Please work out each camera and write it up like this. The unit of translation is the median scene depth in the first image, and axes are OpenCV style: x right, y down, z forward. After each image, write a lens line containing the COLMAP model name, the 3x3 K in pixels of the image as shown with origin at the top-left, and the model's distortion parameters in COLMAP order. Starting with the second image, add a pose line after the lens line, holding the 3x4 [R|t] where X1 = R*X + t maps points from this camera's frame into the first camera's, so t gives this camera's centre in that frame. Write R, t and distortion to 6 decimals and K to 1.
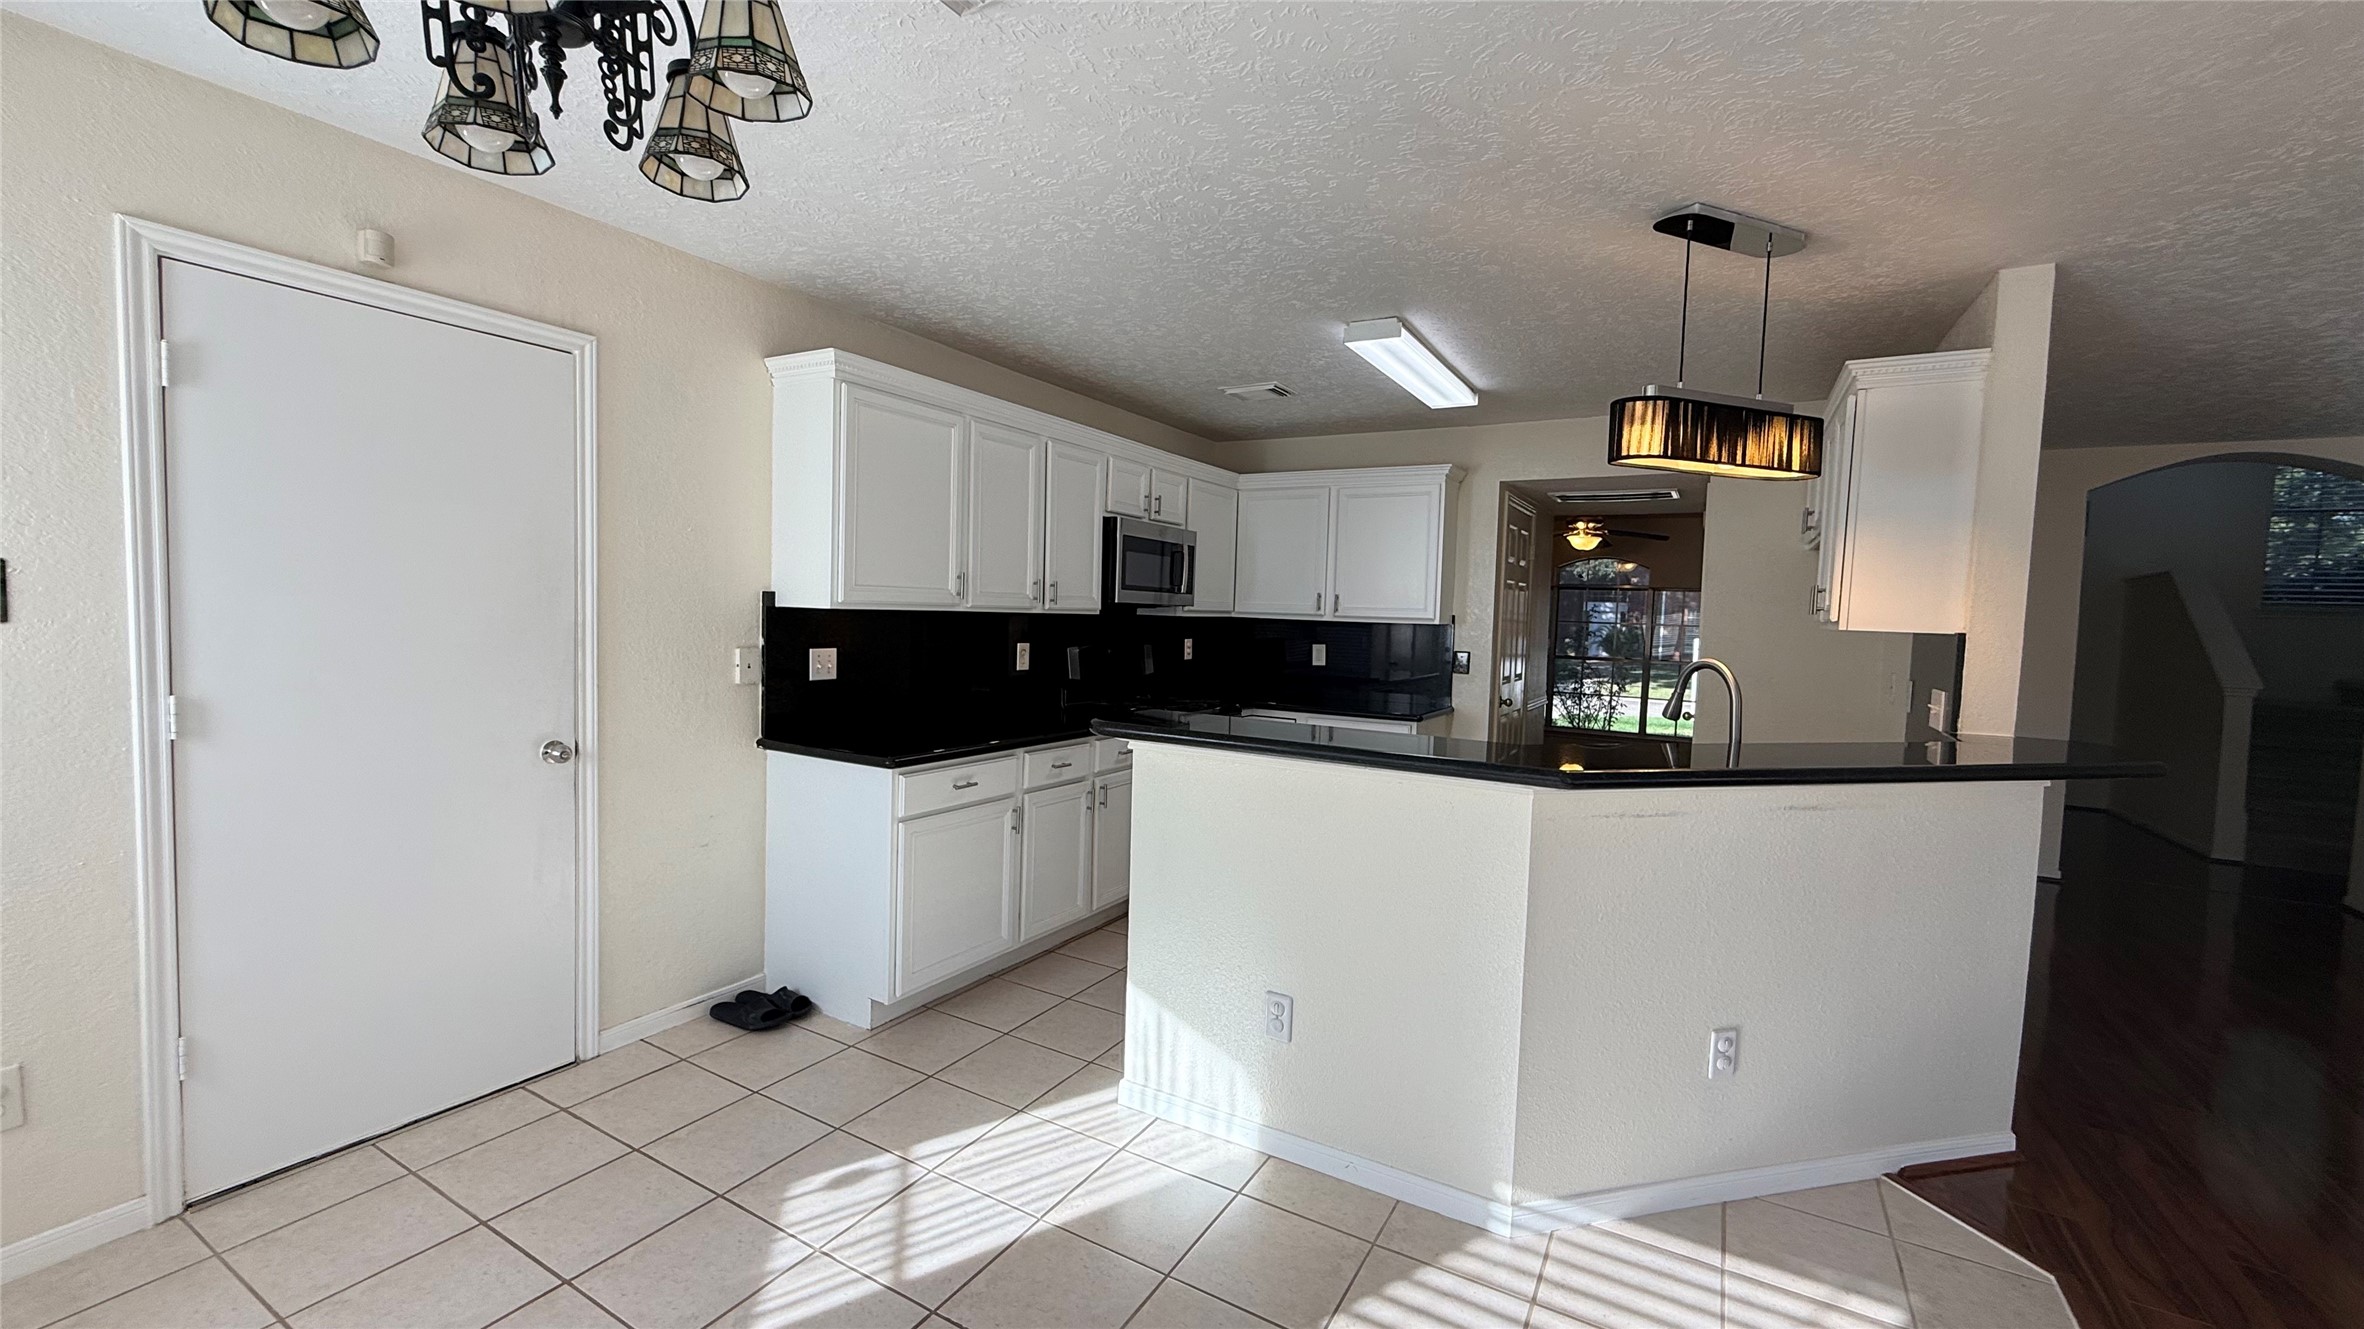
lens RADIAL K [[946.8, 0, 1175.7], [0, 946.8, 669.3], [0, 0, 1]] dist [-0.002230, -0.000250]
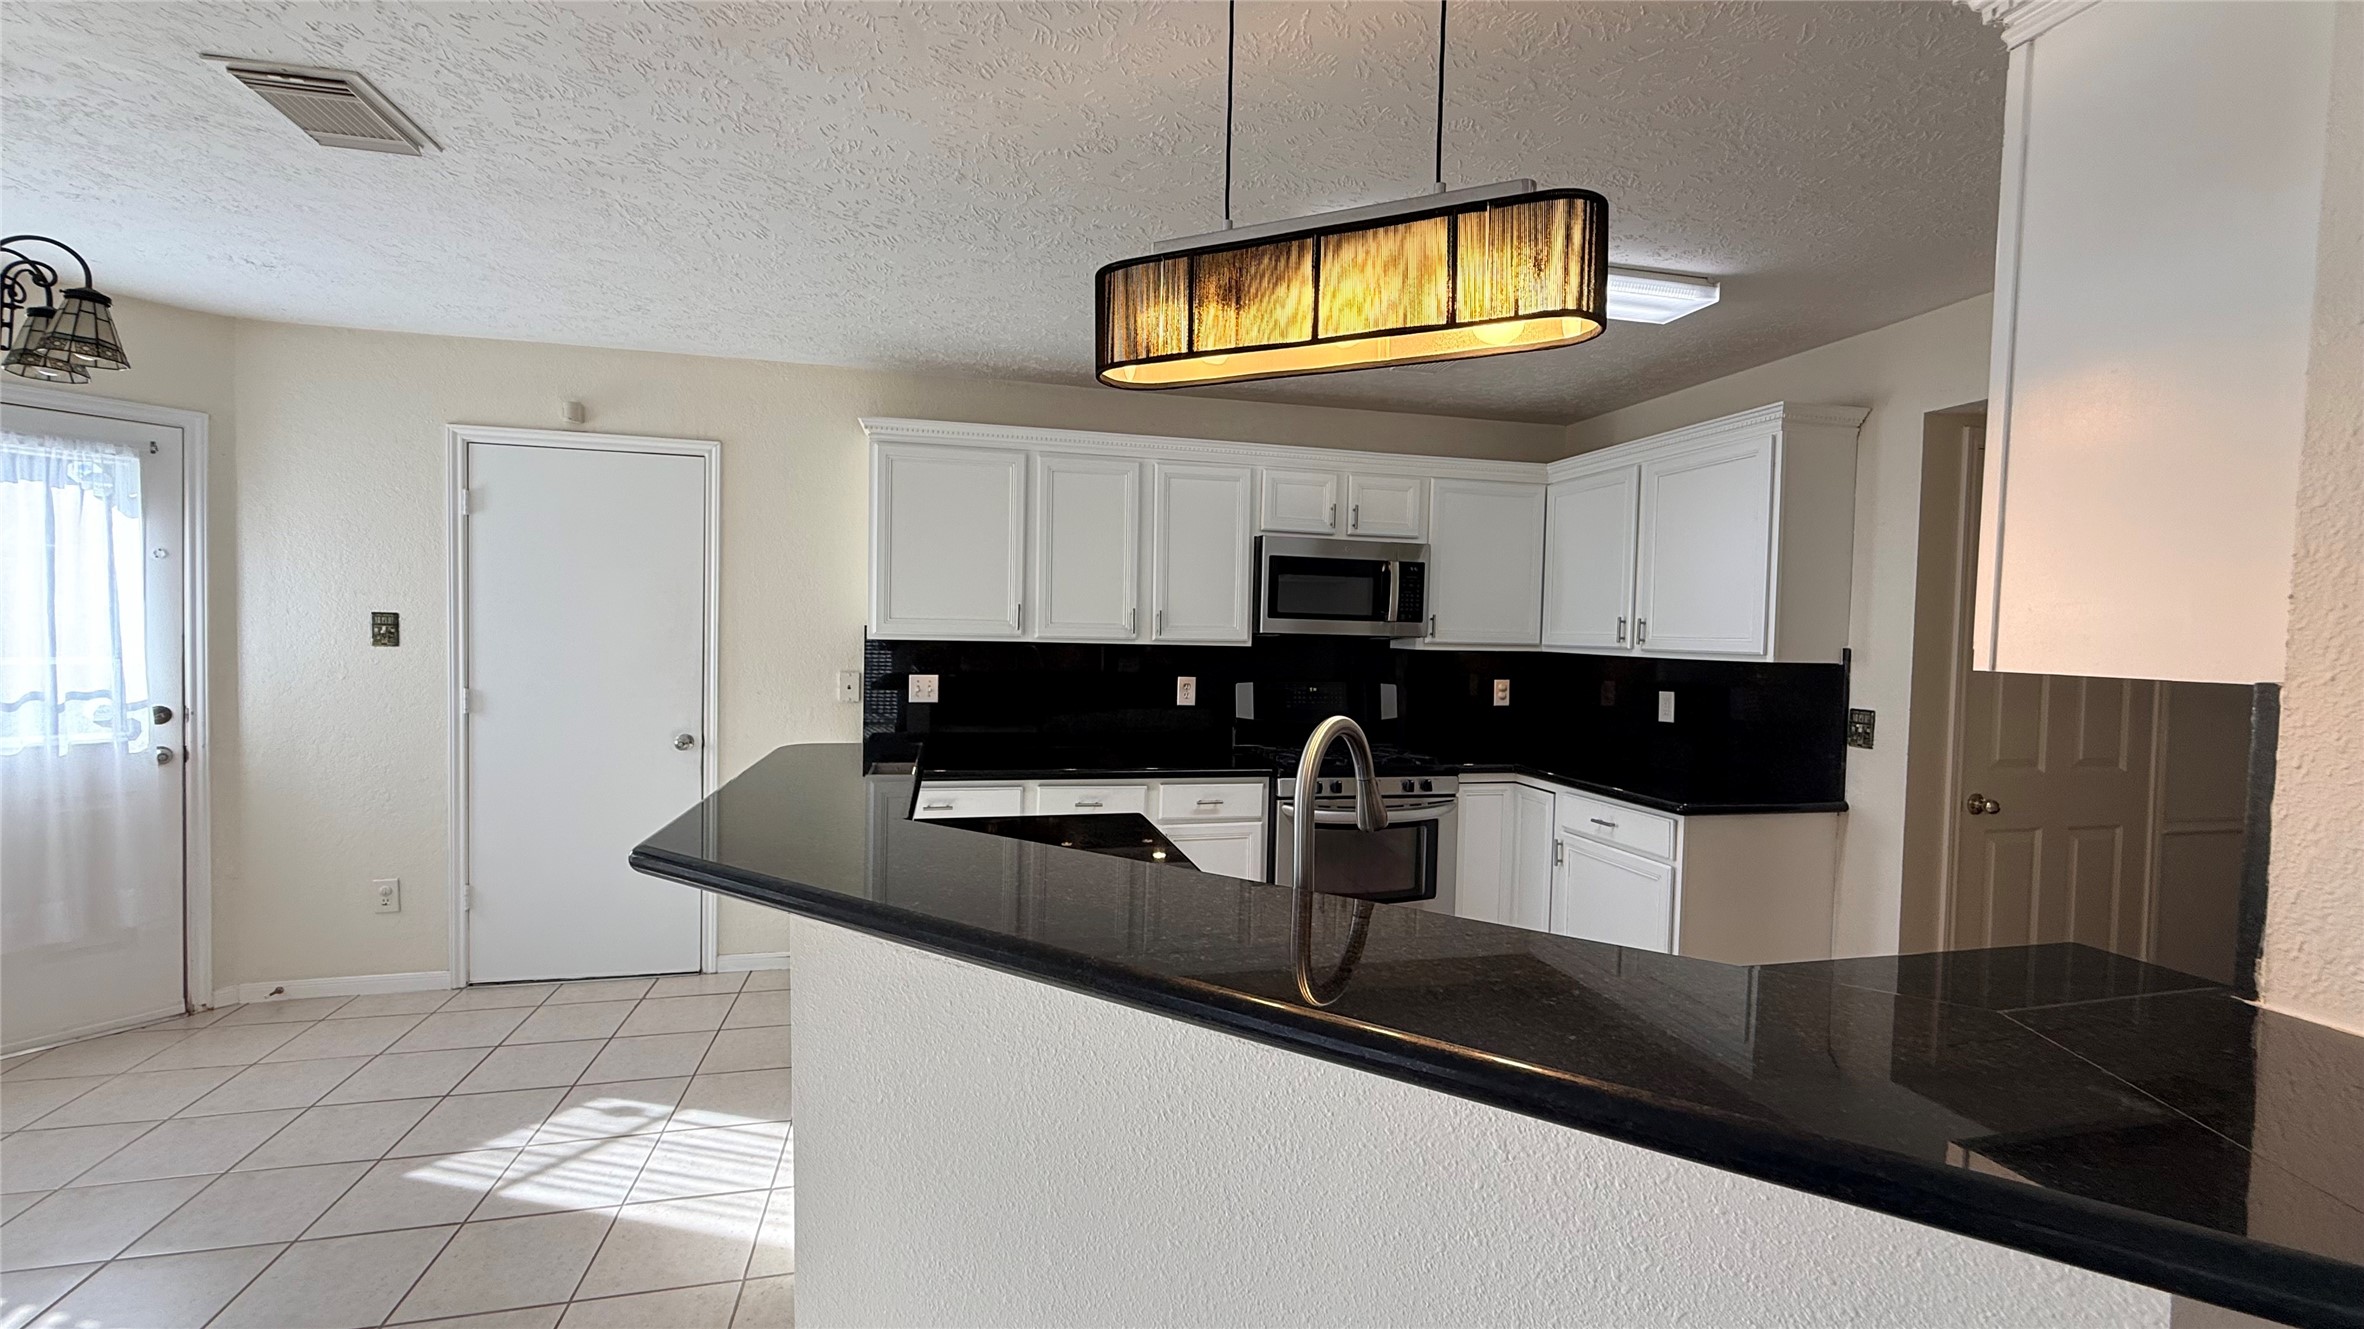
lens RADIAL K [[941.7, 0, 1171.8], [0, 941.7, 664.2], [0, 0, 1]] dist [-0.001170, 0.000019]
pose [[0.689832, 0.009557, -0.723906, 0.662863], [-0.046393, 0.998441, -0.031028, -0.013538], [0.722481, 0.054988, 0.689200, 0.436849]]
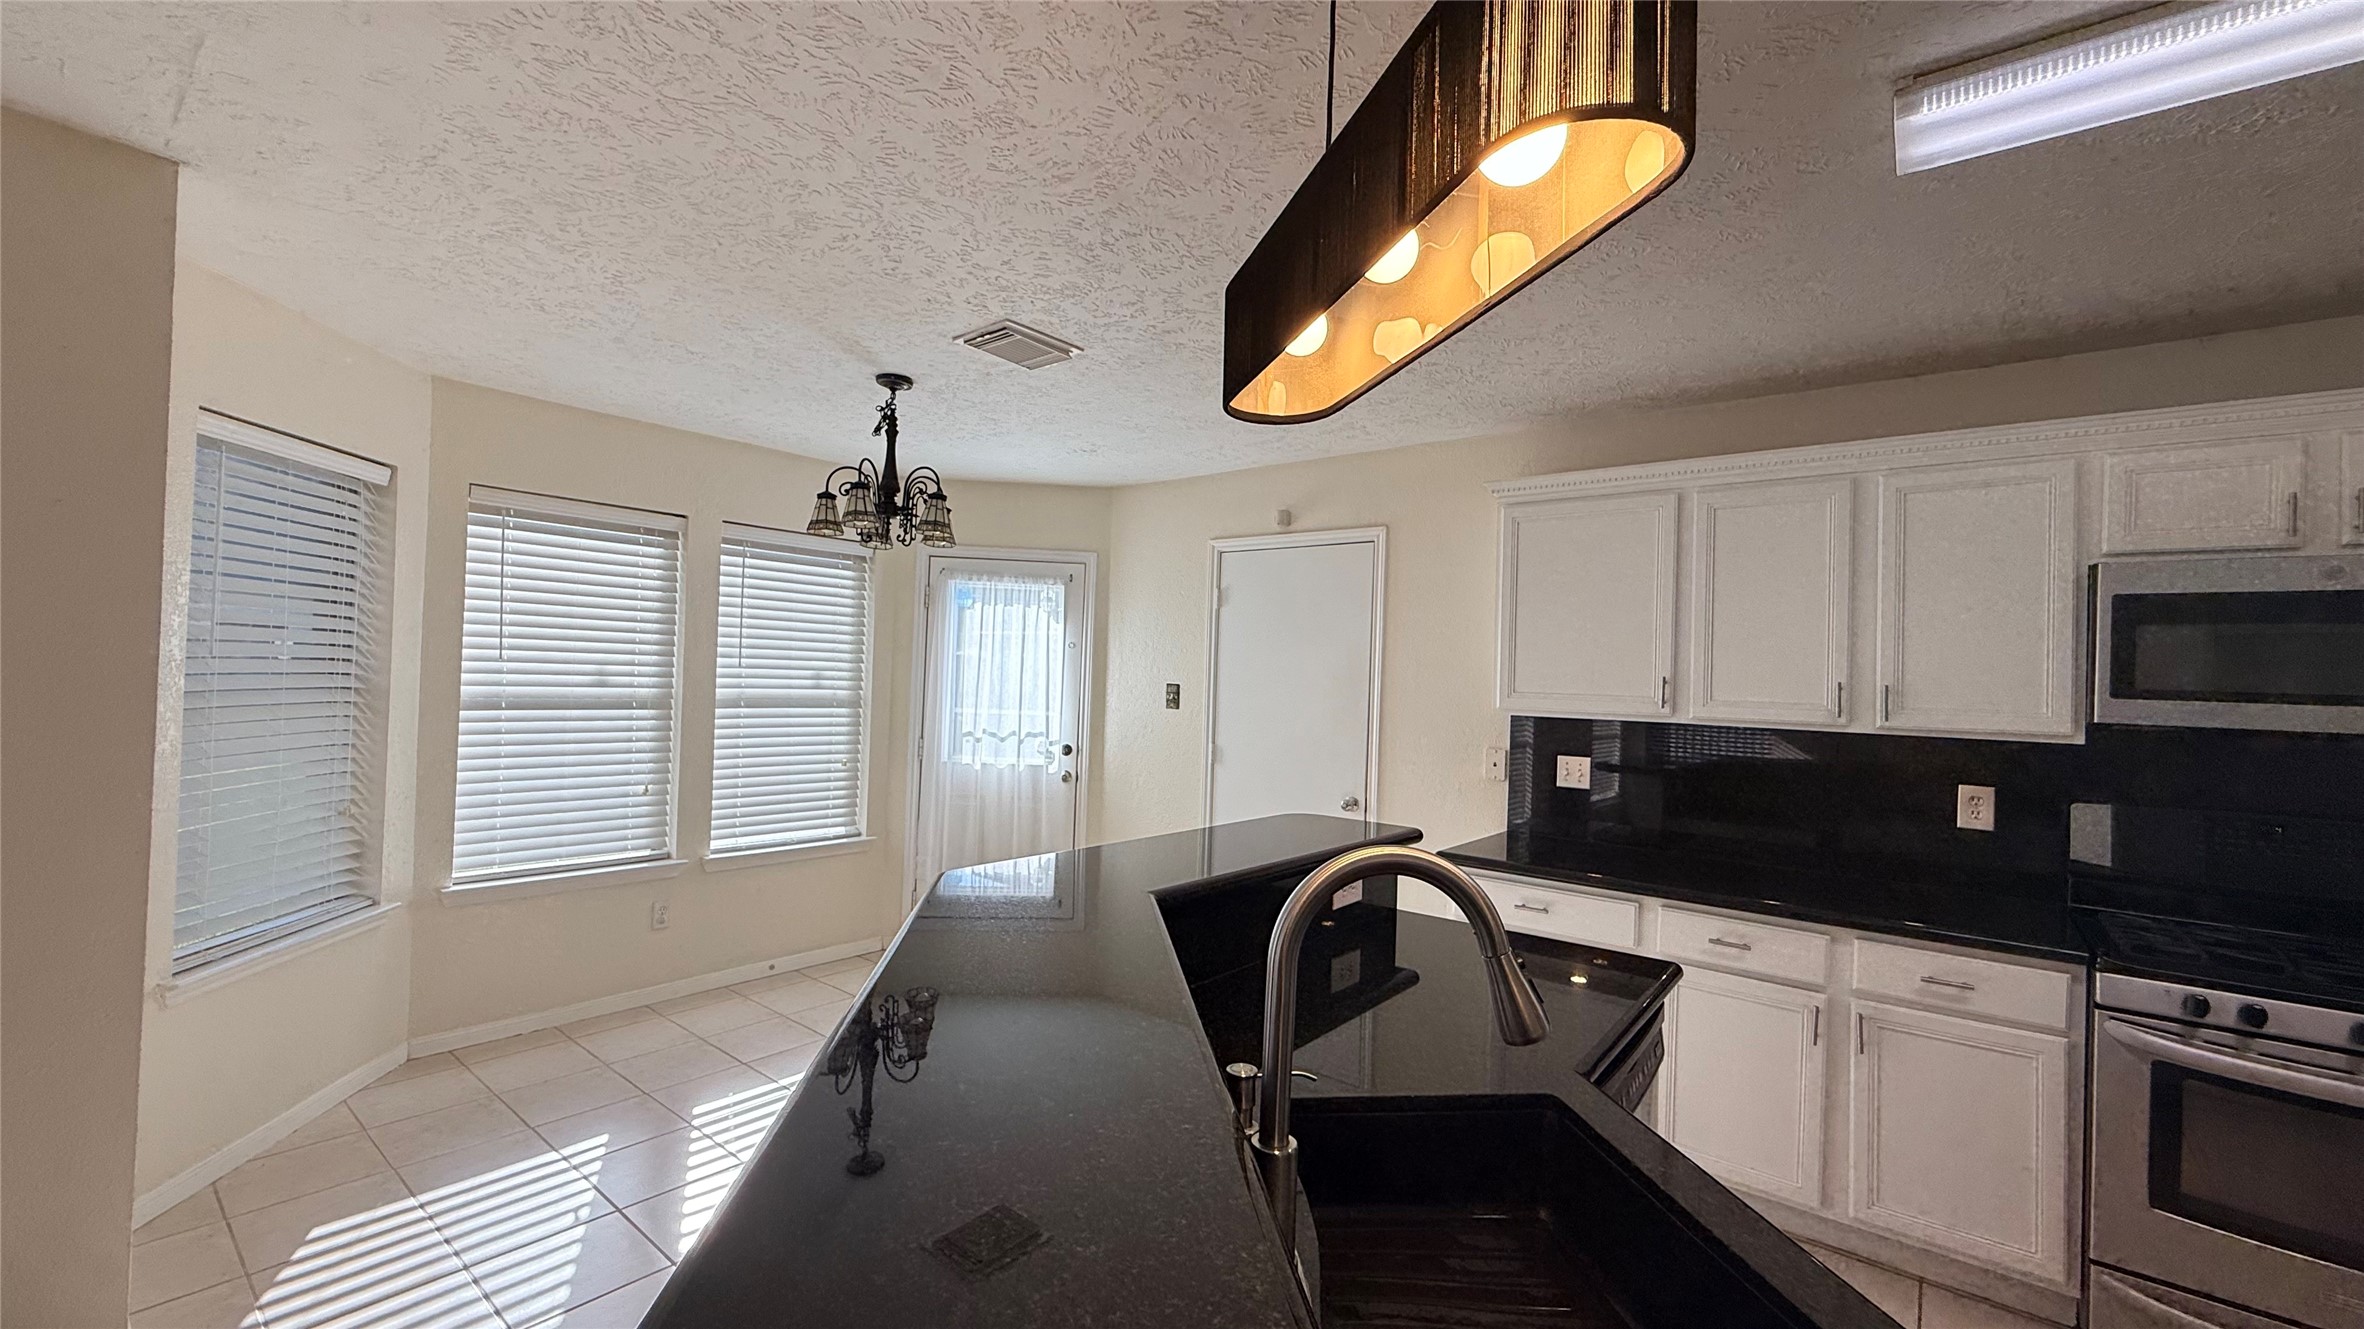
lens RADIAL K [[941.7, 0, 1171.8], [0, 941.7, 664.2], [0, 0, 1]] dist [-0.001170, 0.000019]
pose [[-0.153702, -0.050943, -0.986803, 0.698239], [-0.101386, 0.994212, -0.035534, -0.041233], [0.982902, 0.094586, -0.157977, 0.734331]]
